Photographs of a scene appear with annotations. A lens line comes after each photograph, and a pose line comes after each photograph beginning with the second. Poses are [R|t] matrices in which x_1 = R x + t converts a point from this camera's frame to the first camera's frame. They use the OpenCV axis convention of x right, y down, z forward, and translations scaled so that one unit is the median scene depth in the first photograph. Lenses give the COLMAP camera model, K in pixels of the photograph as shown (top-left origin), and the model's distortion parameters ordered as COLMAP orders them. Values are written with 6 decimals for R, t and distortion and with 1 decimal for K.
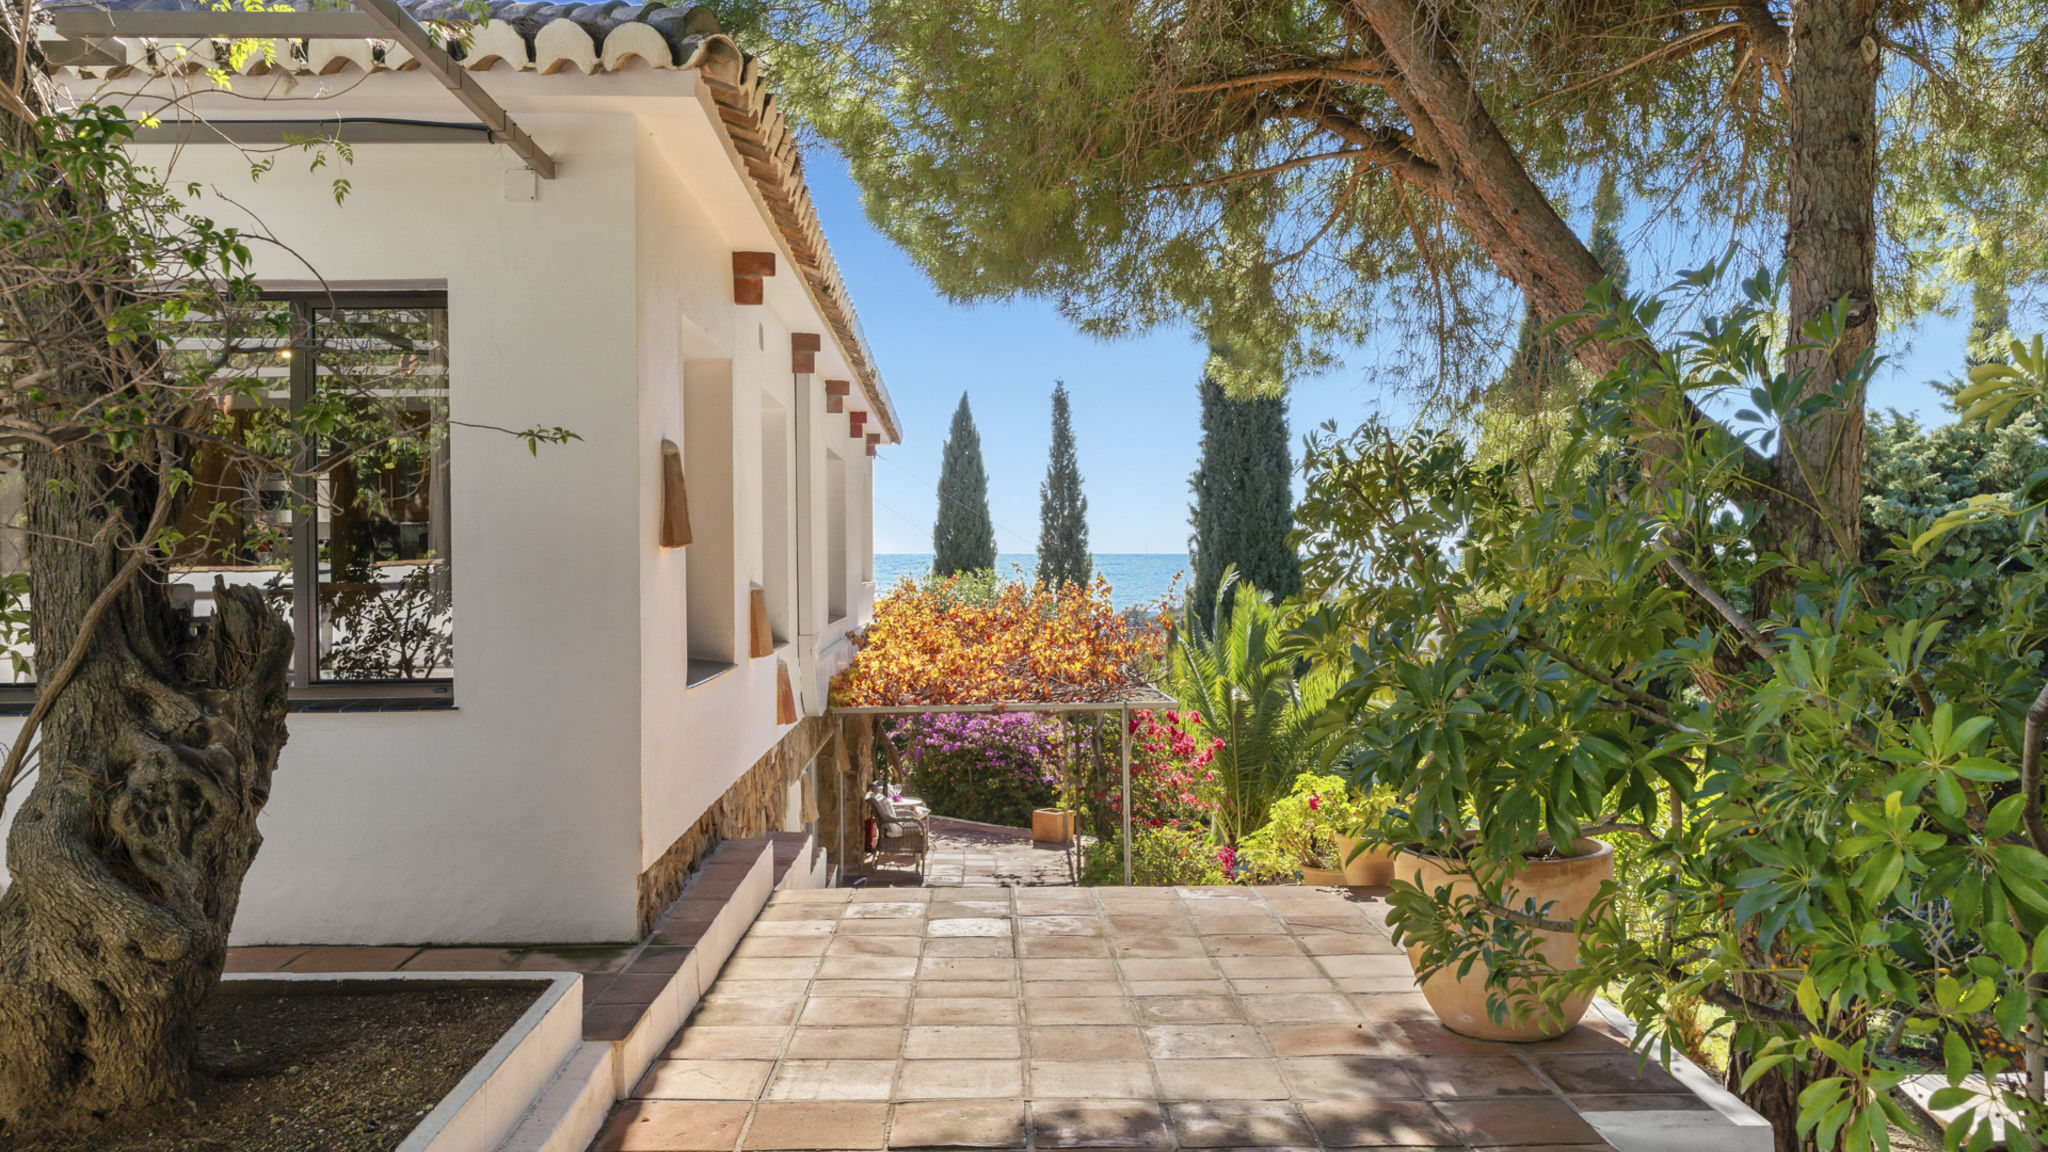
lens RADIAL K [[1575.4, 0, 1022.0], [0, 1575.4, 522.5], [0, 0, 1]] dist [-0.002719, -0.003594]
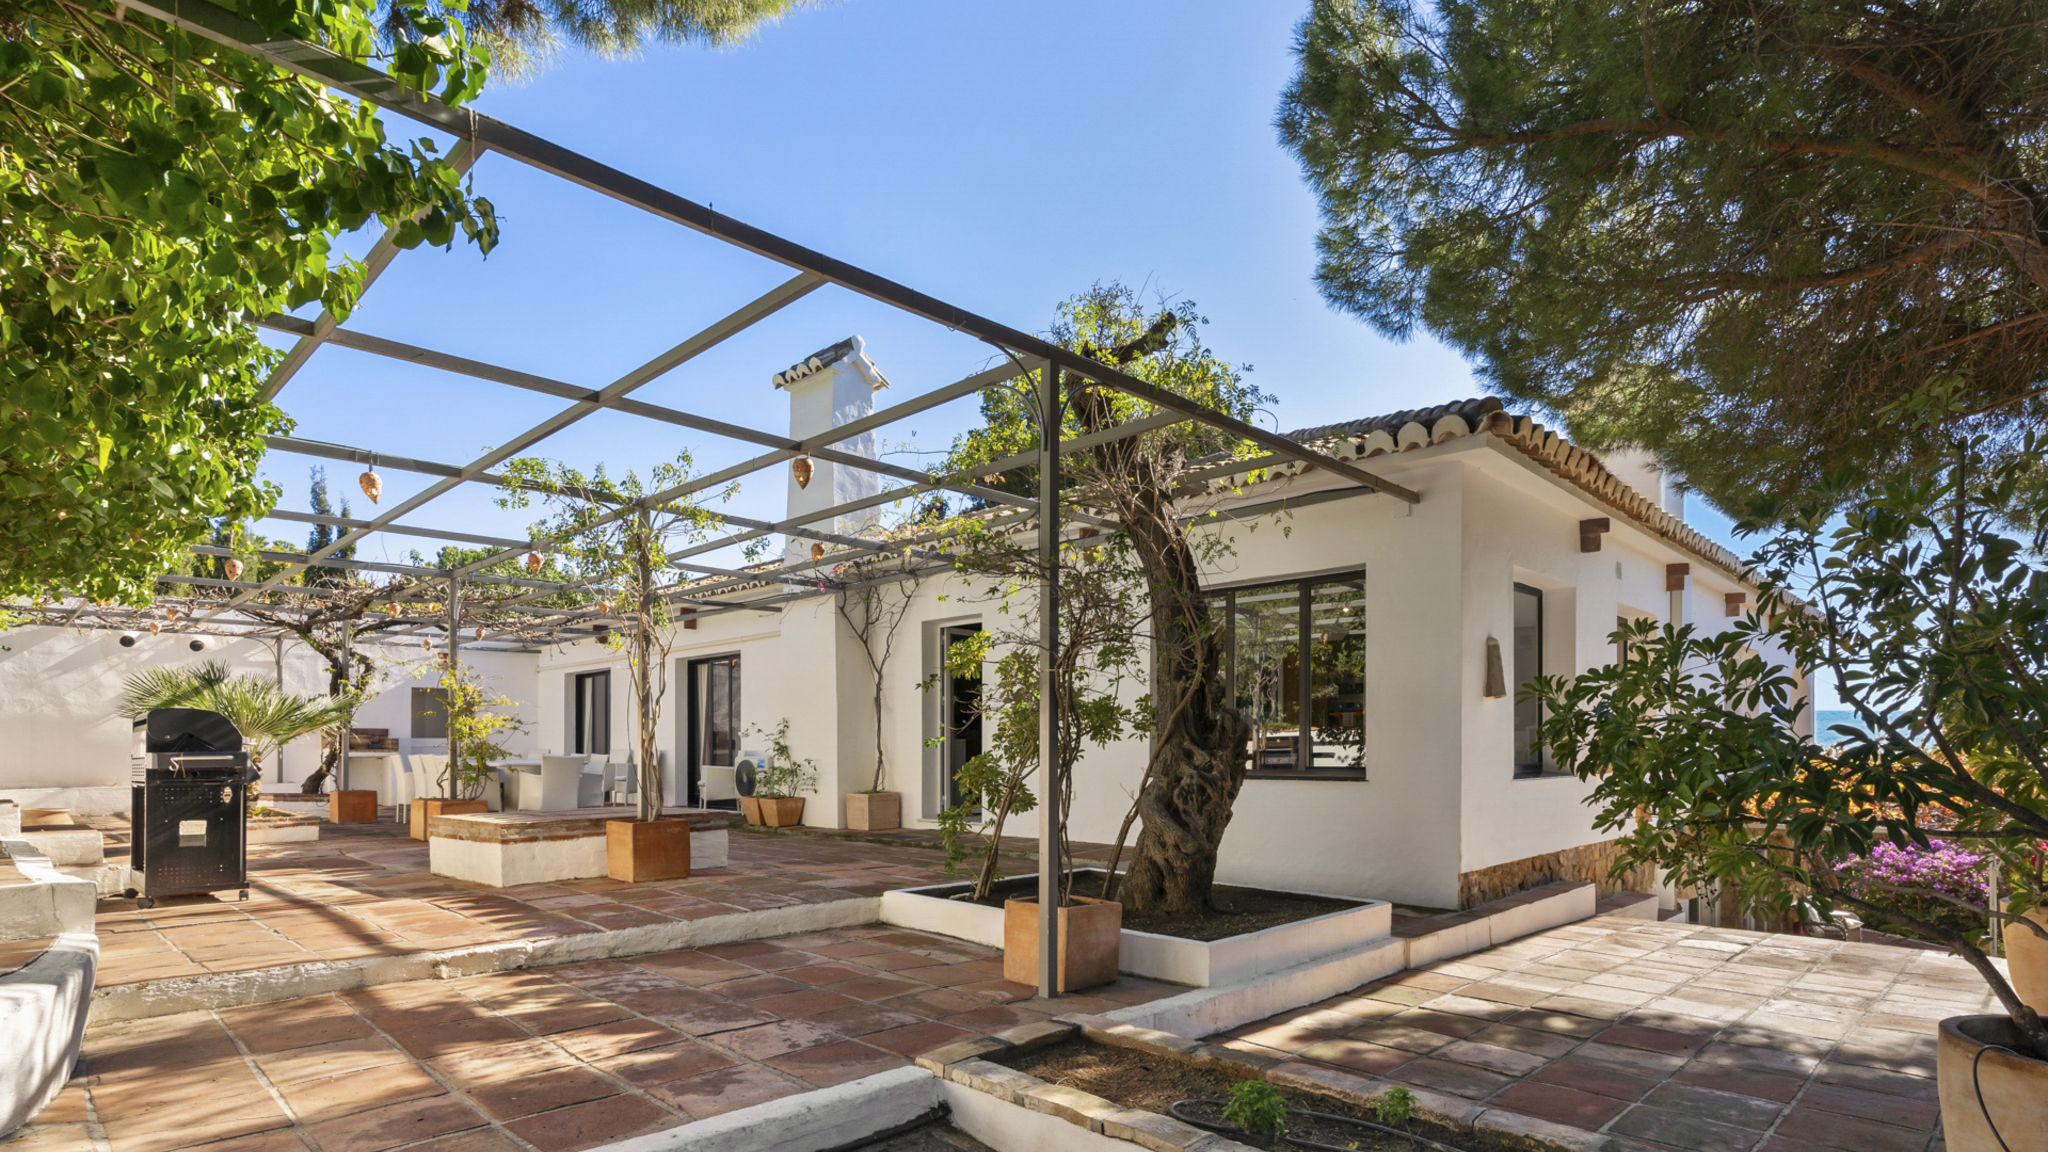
lens RADIAL K [[1028.0, 0, 1024.0], [0, 1028.0, 576.0], [0, 0, 1]] dist [0.000028, 0.000101]
pose [[0.681734, -0.116059, -0.722336, 0.316681], [0.015301, 0.989383, -0.144525, 0.046897], [0.731441, 0.087475, 0.676271, -0.207330]]
